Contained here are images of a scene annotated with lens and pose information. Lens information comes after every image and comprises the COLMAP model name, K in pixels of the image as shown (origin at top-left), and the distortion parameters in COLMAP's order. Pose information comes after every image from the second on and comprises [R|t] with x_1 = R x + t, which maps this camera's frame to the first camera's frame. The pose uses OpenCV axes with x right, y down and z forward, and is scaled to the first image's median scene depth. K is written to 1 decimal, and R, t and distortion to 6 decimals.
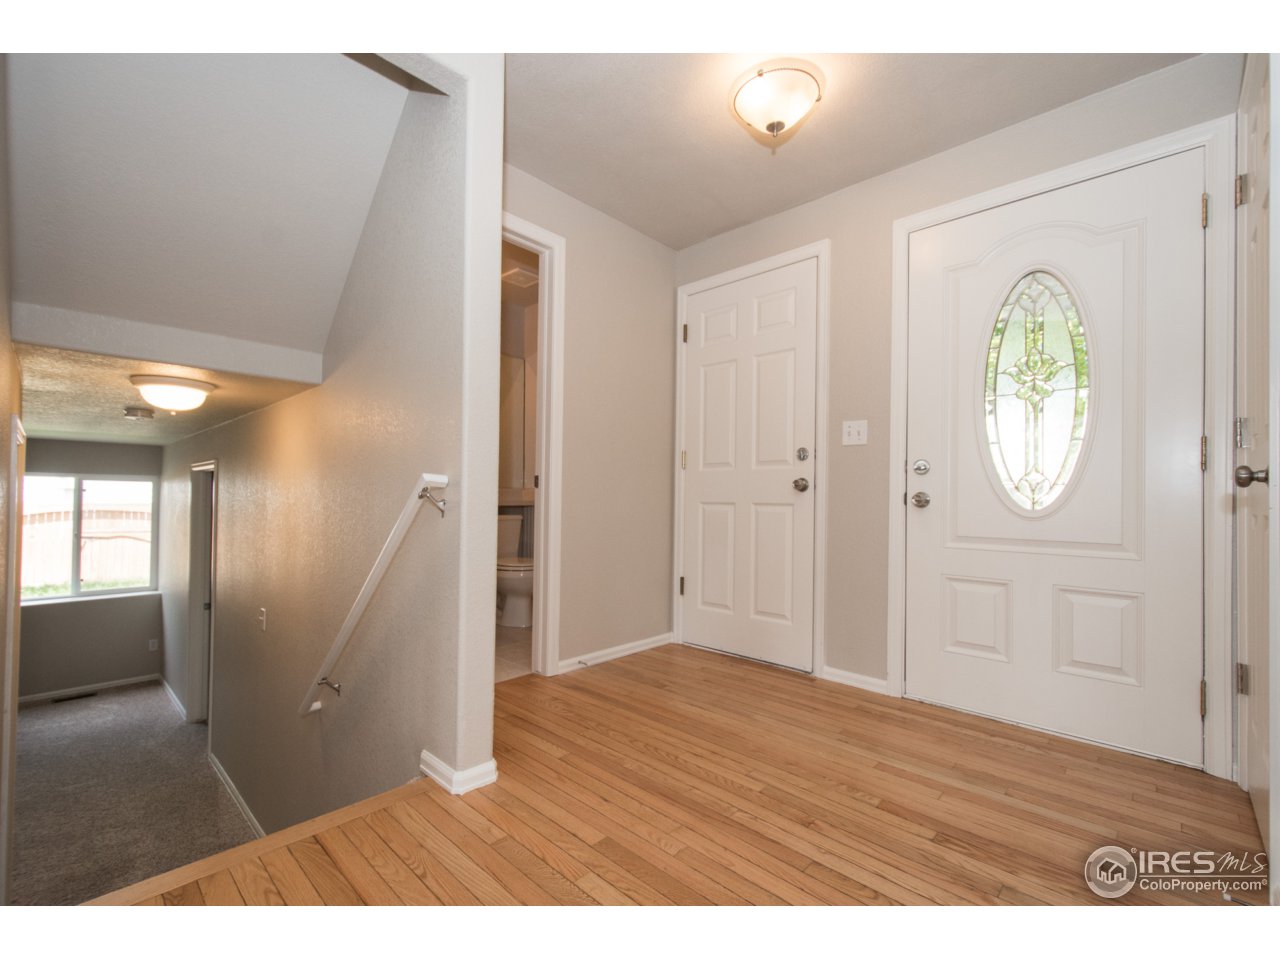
lens RADIAL K [[563.8, 0, 640.1], [0, 563.8, 486.4], [0, 0, 1]] dist [-0.004535, -0.001379]
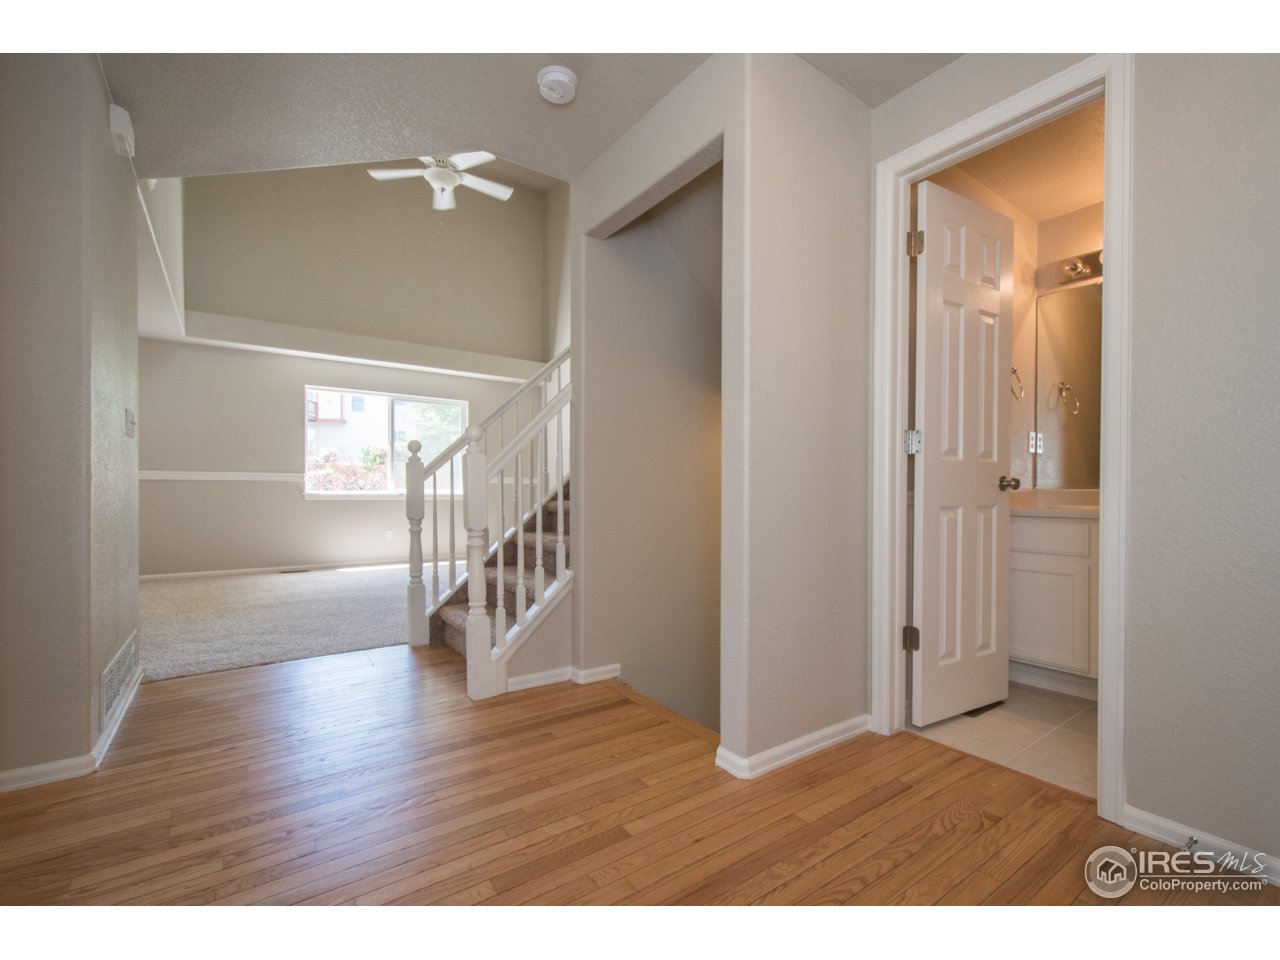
lens RADIAL K [[563.8, 0, 633.4], [0, 563.8, 484.5], [0, 0, 1]] dist [-0.004535, -0.001379]
pose [[-0.194793, -0.025802, -0.980505, 0.912109], [0.000847, 0.999649, -0.026474, 0.017674], [0.980844, -0.005988, -0.194703, 1.157609]]
